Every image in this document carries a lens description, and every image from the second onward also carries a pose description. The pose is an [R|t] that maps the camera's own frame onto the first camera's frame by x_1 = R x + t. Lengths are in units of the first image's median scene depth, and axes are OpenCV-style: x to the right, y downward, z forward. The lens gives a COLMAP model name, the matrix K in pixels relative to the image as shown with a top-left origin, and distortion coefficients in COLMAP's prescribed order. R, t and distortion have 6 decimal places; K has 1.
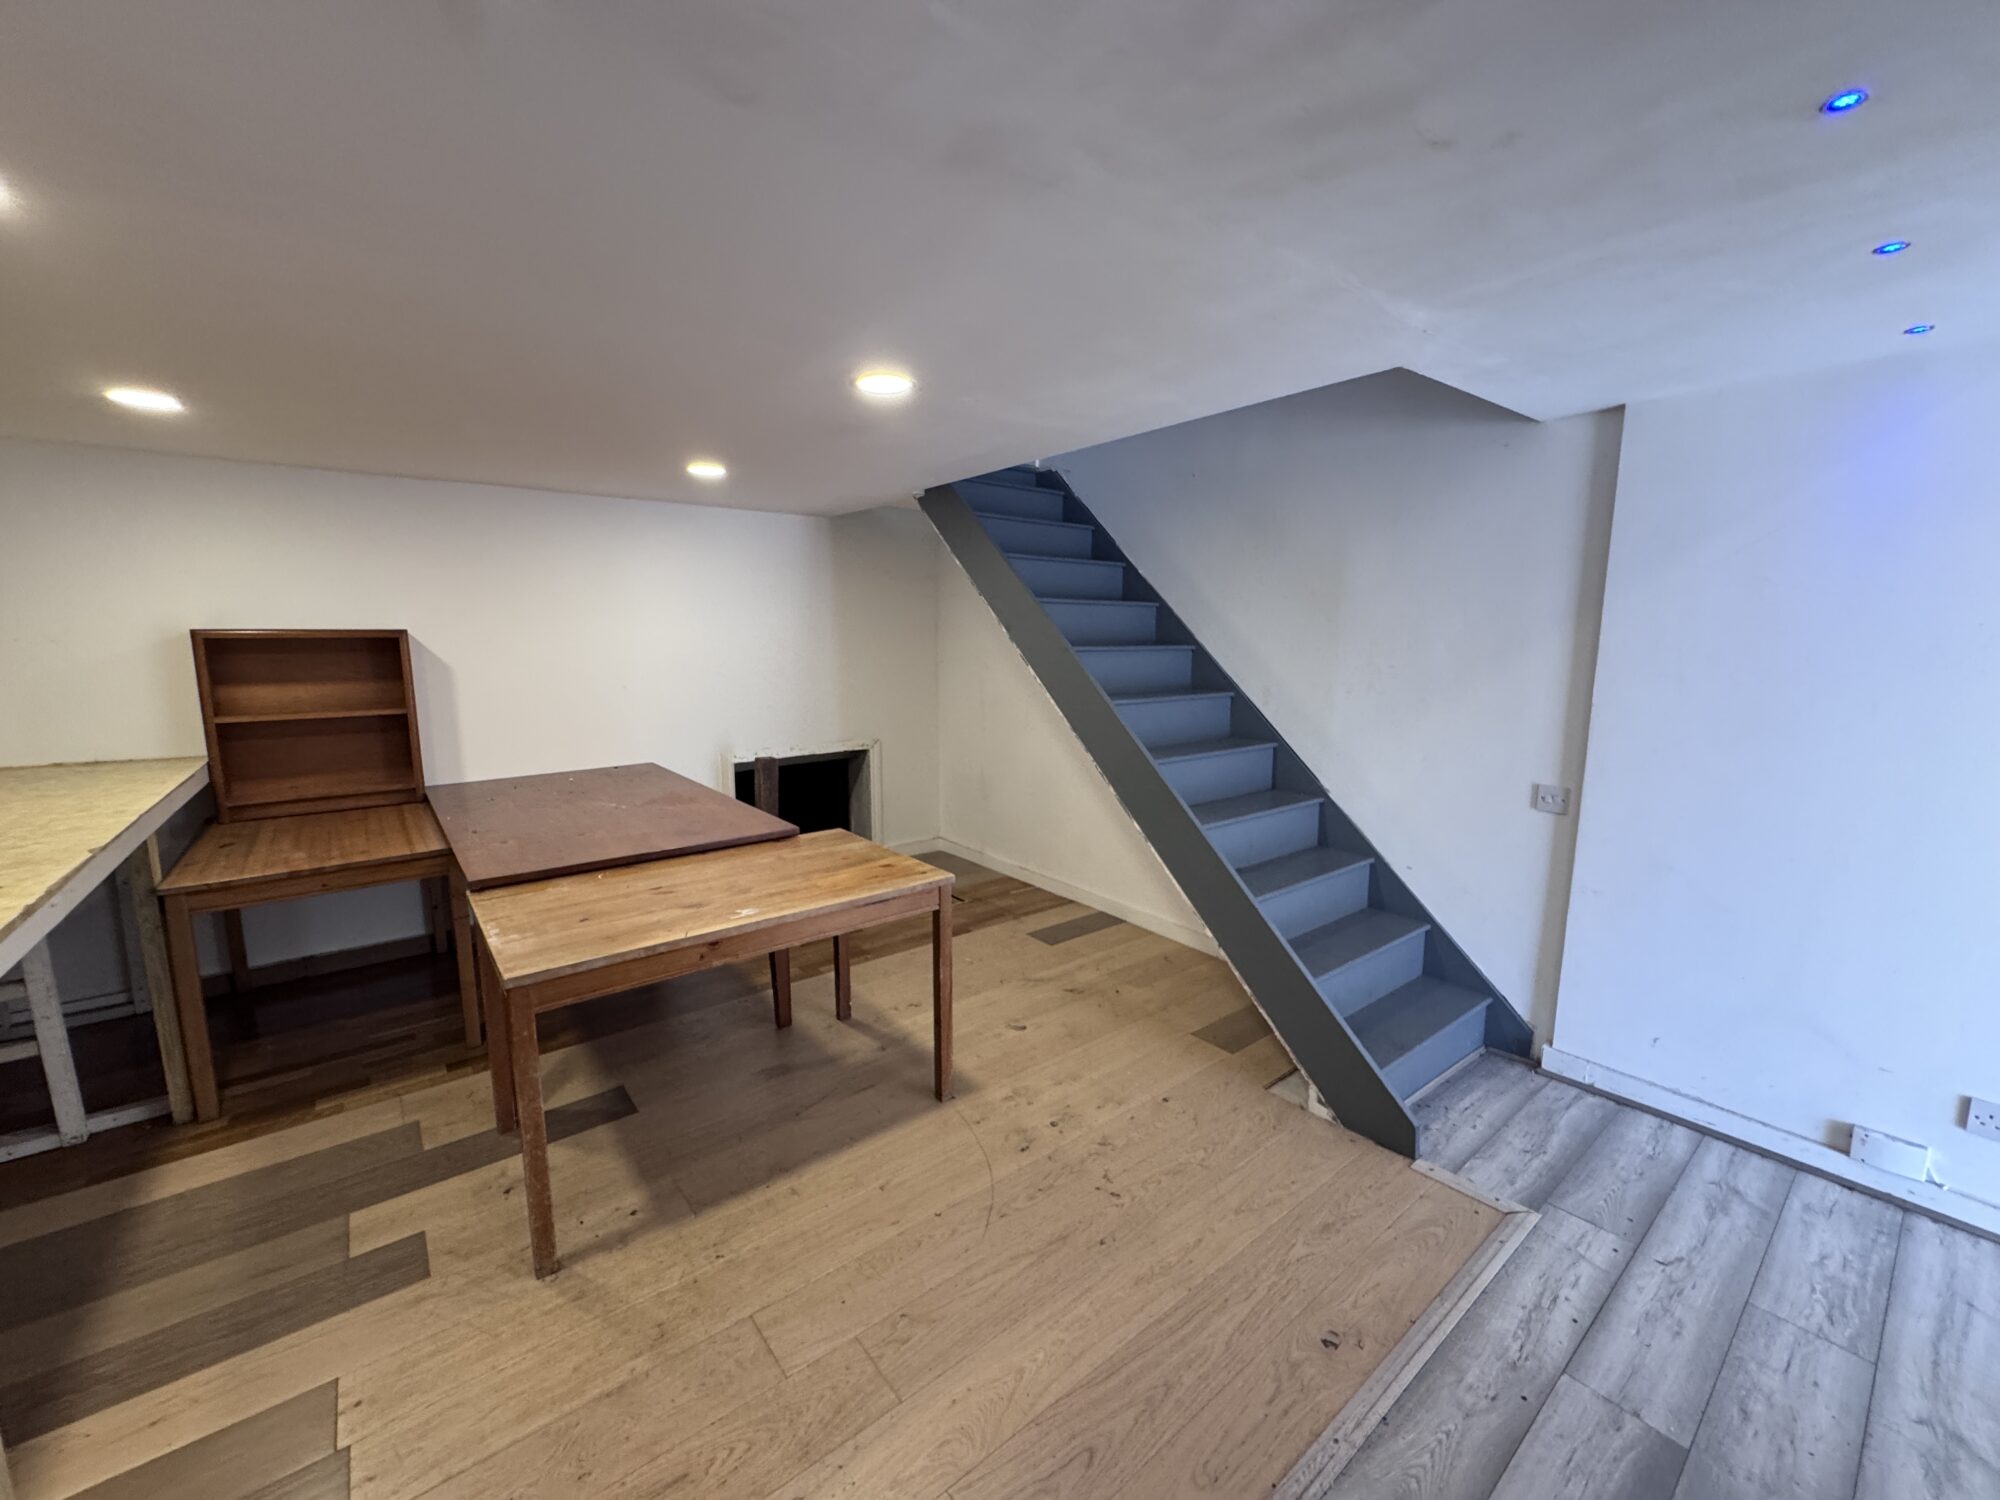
lens RADIAL K [[798.0, 0, 1000.0], [0, 798.0, 750.0], [0, 0, 1]] dist [-0.001747, 0.000254]
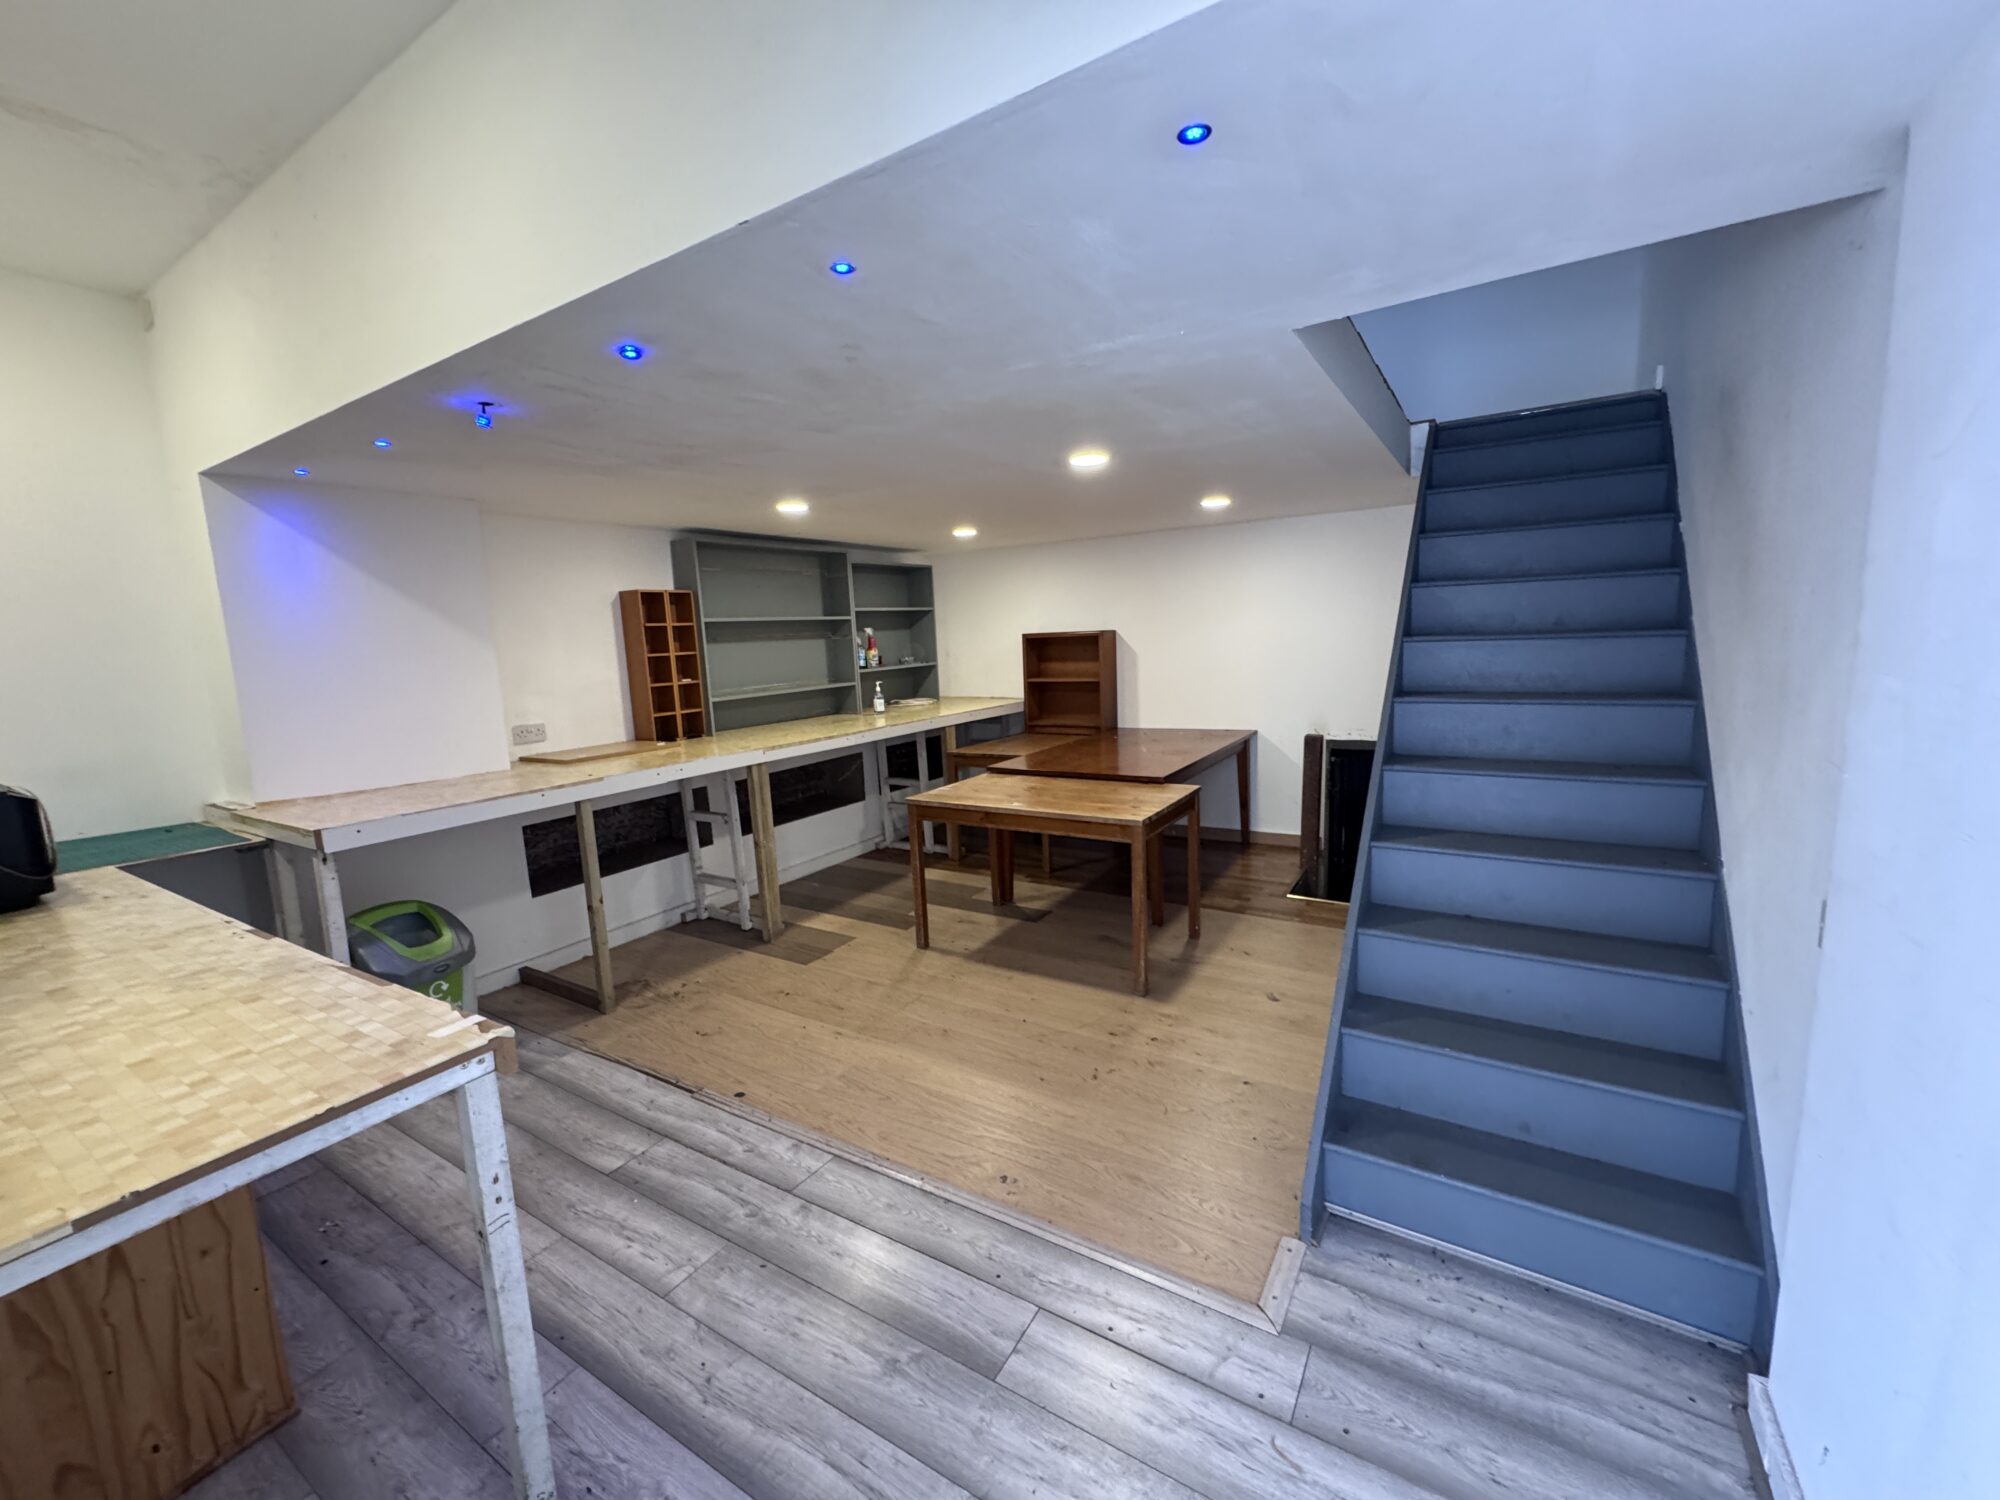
lens RADIAL K [[802.6, 0, 1000.0], [0, 802.6, 750.0], [0, 0, 1]] dist [0.000054, 0.000057]
pose [[0.327339, 0.117629, -0.937557, 1.166014], [-0.092114, 0.991468, 0.092232, -0.059142], [0.940406, 0.056171, 0.335382, 0.377478]]
